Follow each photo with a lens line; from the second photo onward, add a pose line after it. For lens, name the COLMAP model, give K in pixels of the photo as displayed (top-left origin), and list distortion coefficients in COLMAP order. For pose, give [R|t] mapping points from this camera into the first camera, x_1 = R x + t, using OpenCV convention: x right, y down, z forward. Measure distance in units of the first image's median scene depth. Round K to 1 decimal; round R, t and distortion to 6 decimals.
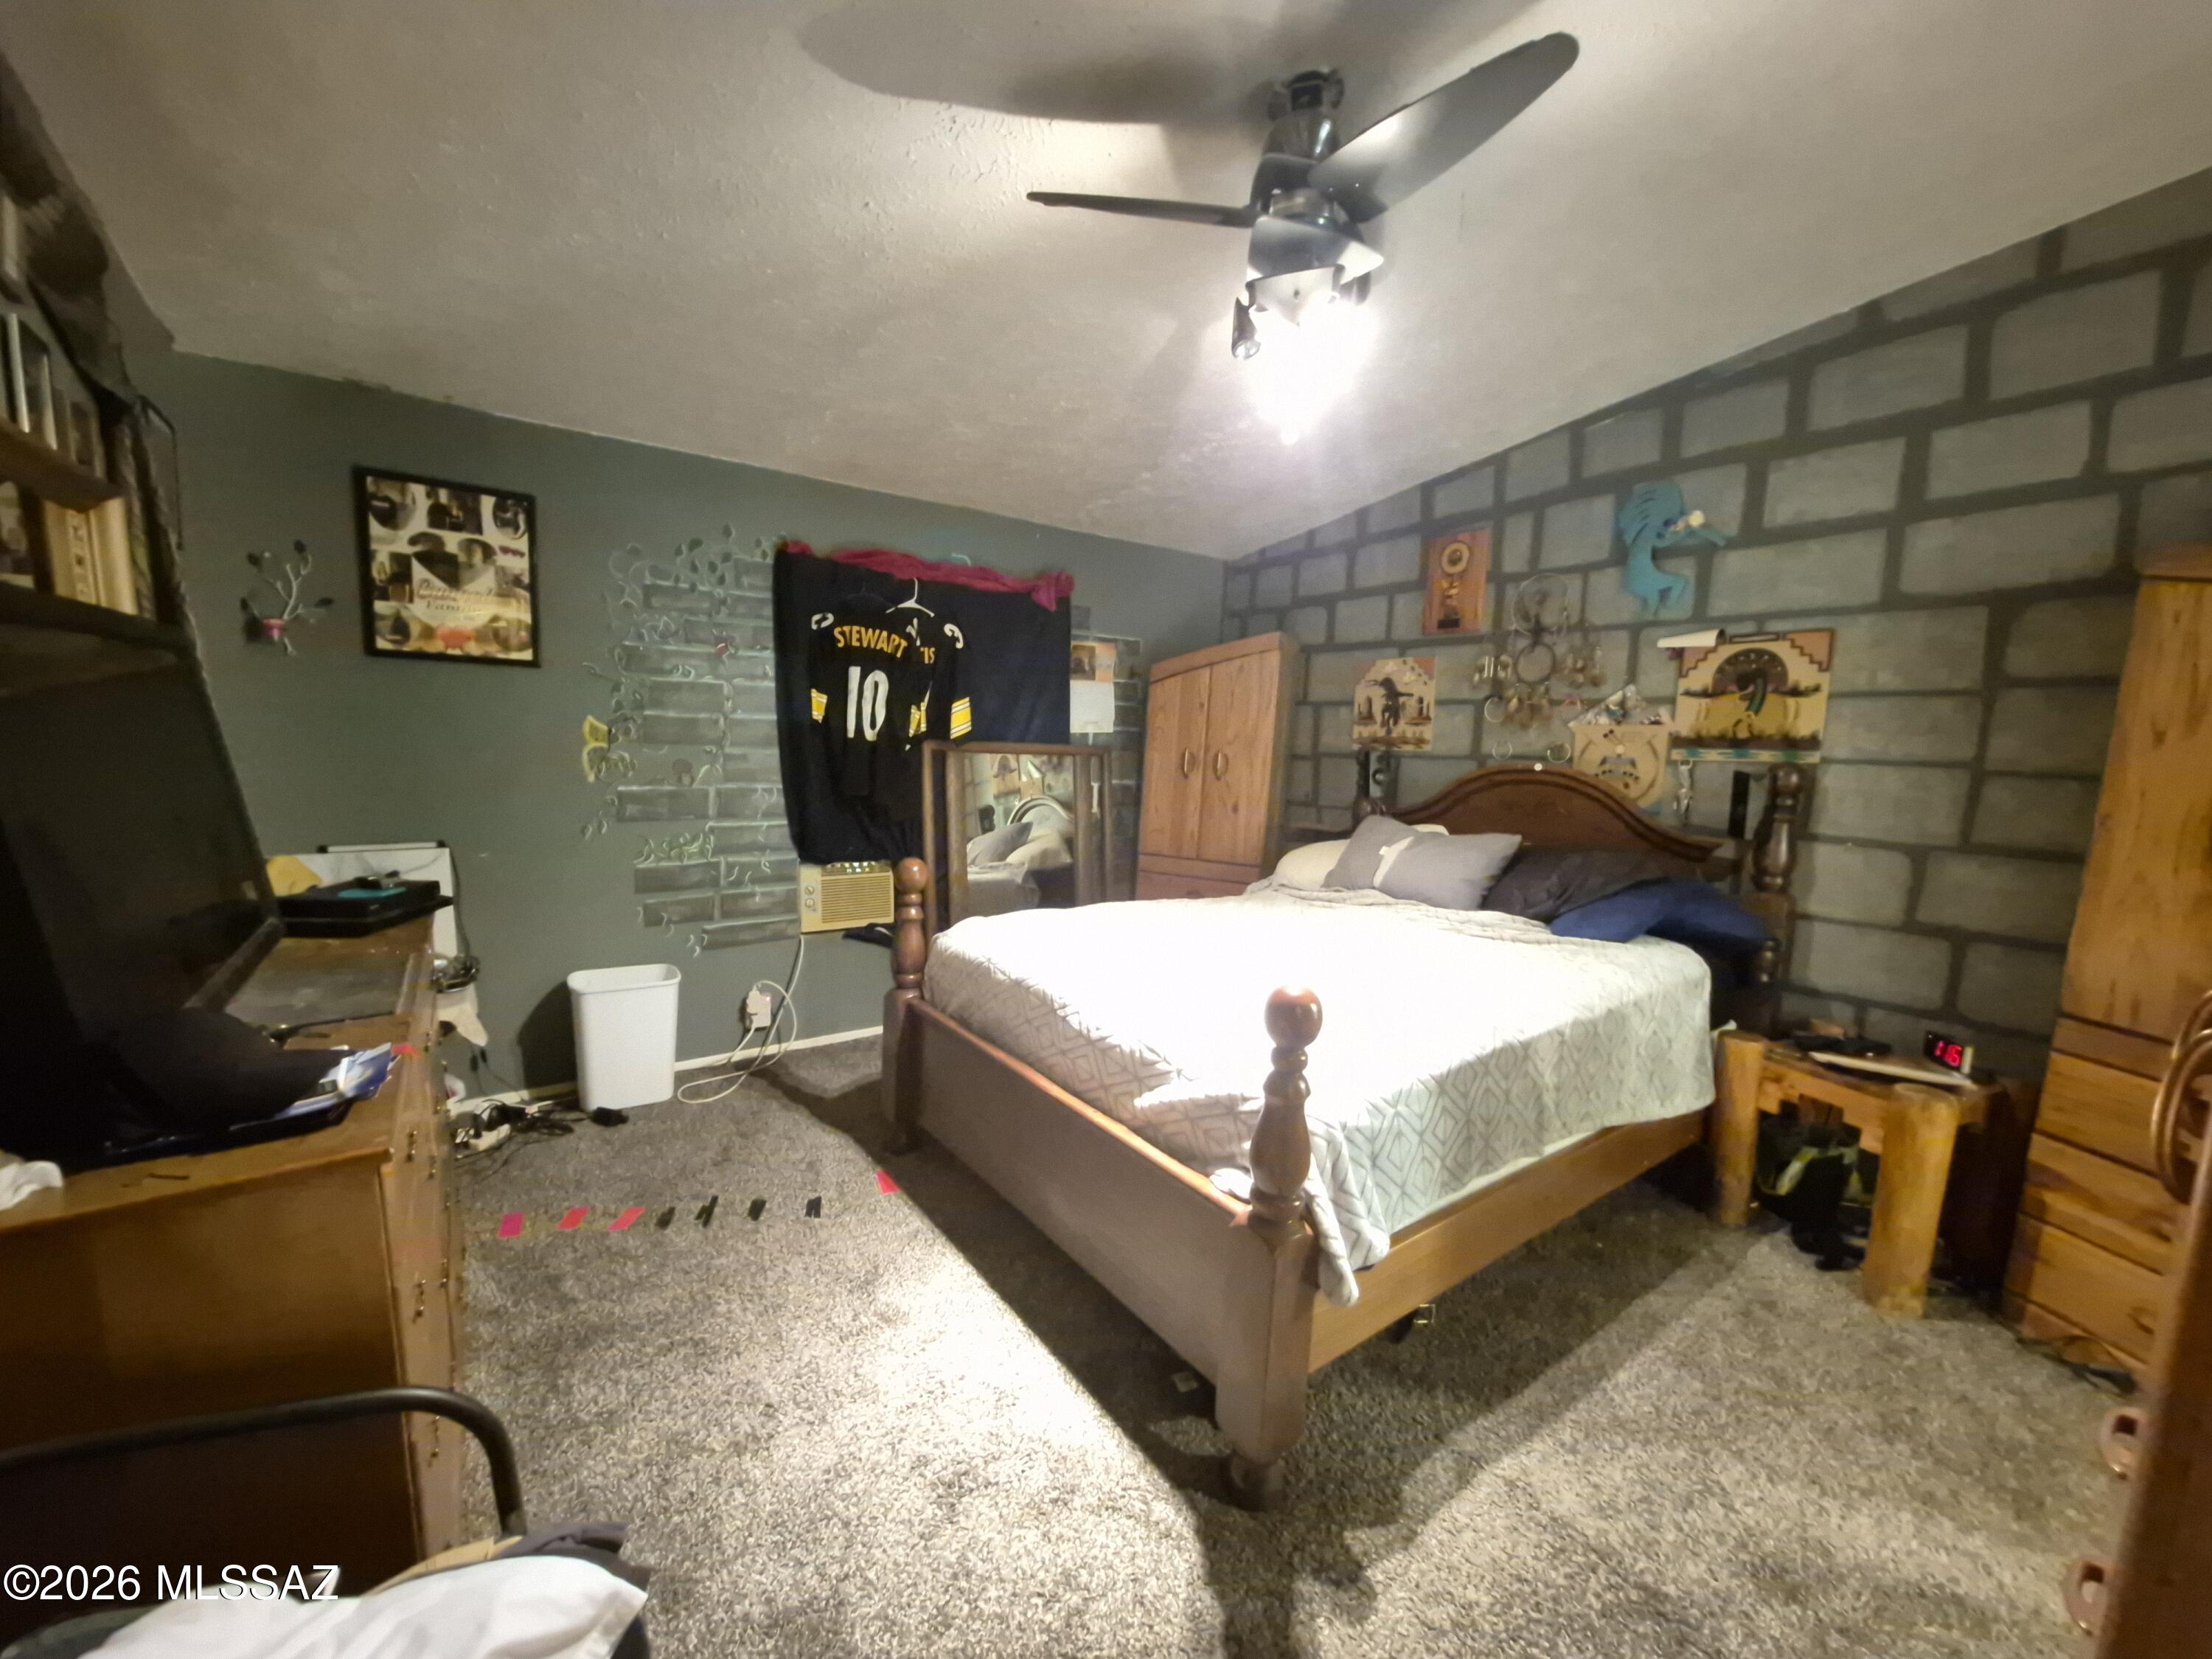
lens RADIAL K [[865.3, 0, 1100.4], [0, 865.3, 835.9], [0, 0, 1]] dist [0.002372, -0.002563]
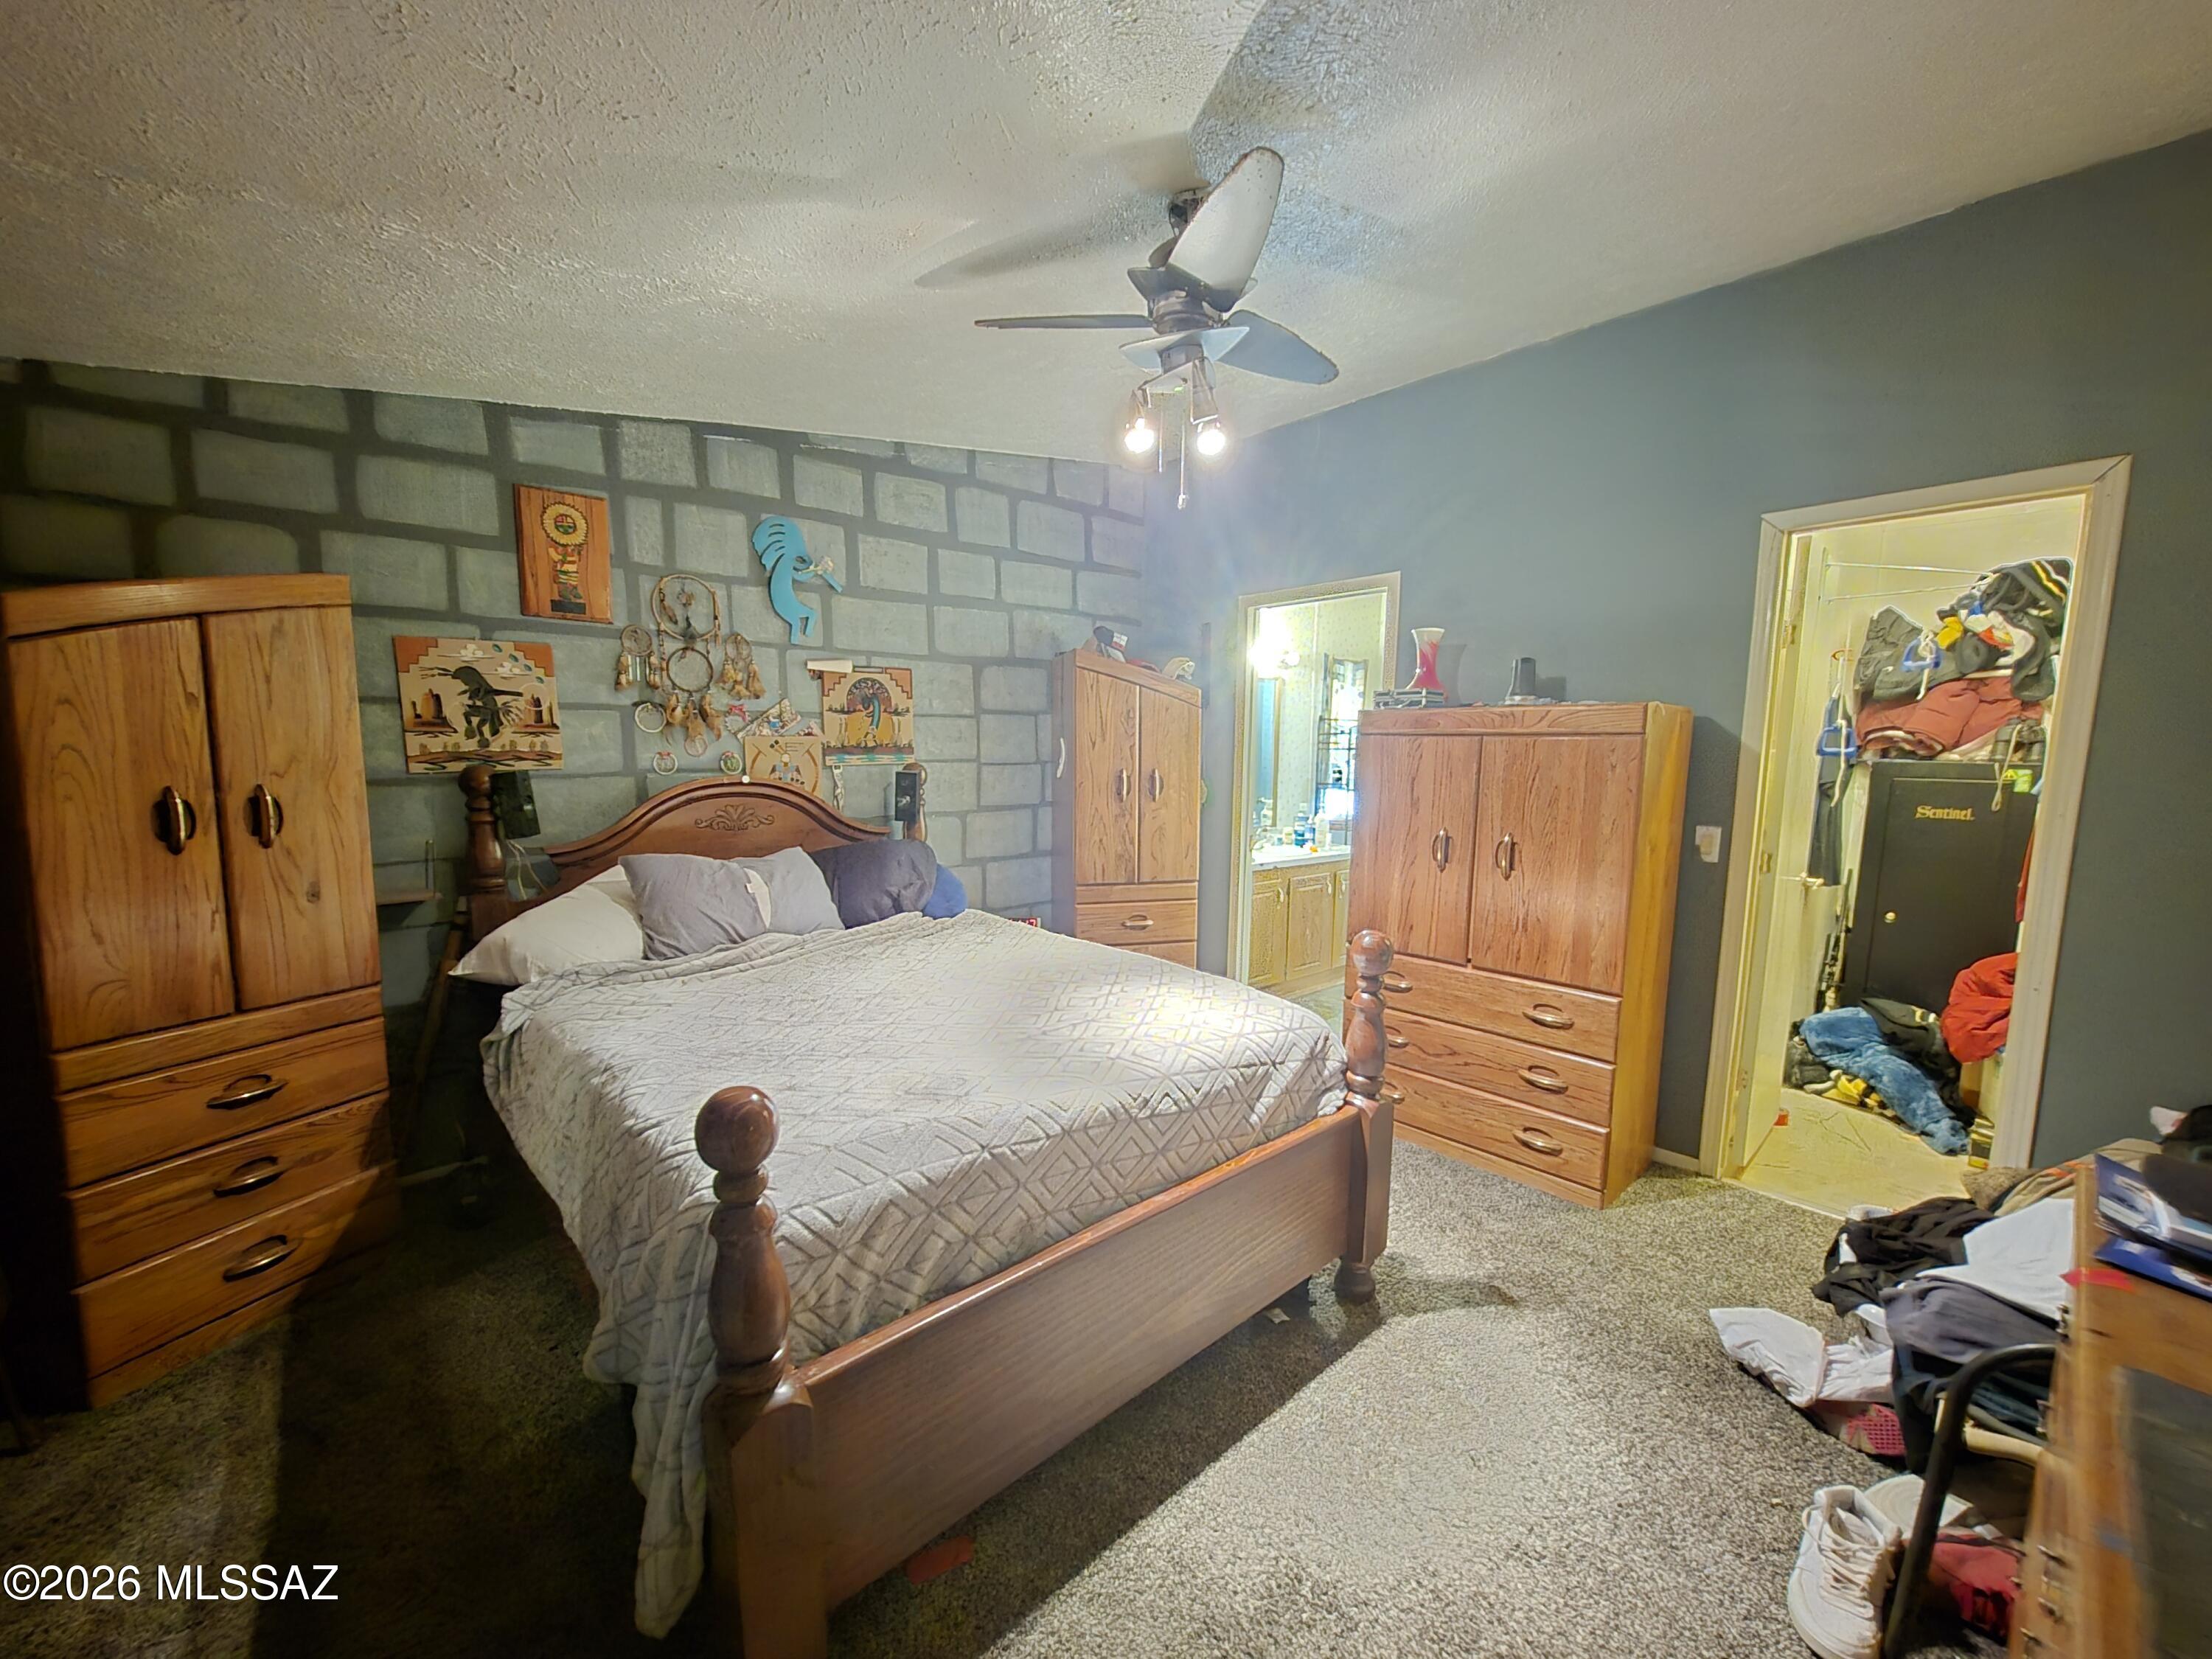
lens RADIAL K [[865.3, 0, 1101.1], [0, 865.3, 847.8], [0, 0, 1]] dist [0.002372, -0.002563]
pose [[-0.098182, -0.142457, 0.984919, -0.508354], [0.108881, 0.982222, 0.152921, -0.107073], [-0.989194, 0.122253, -0.080926, 0.674374]]
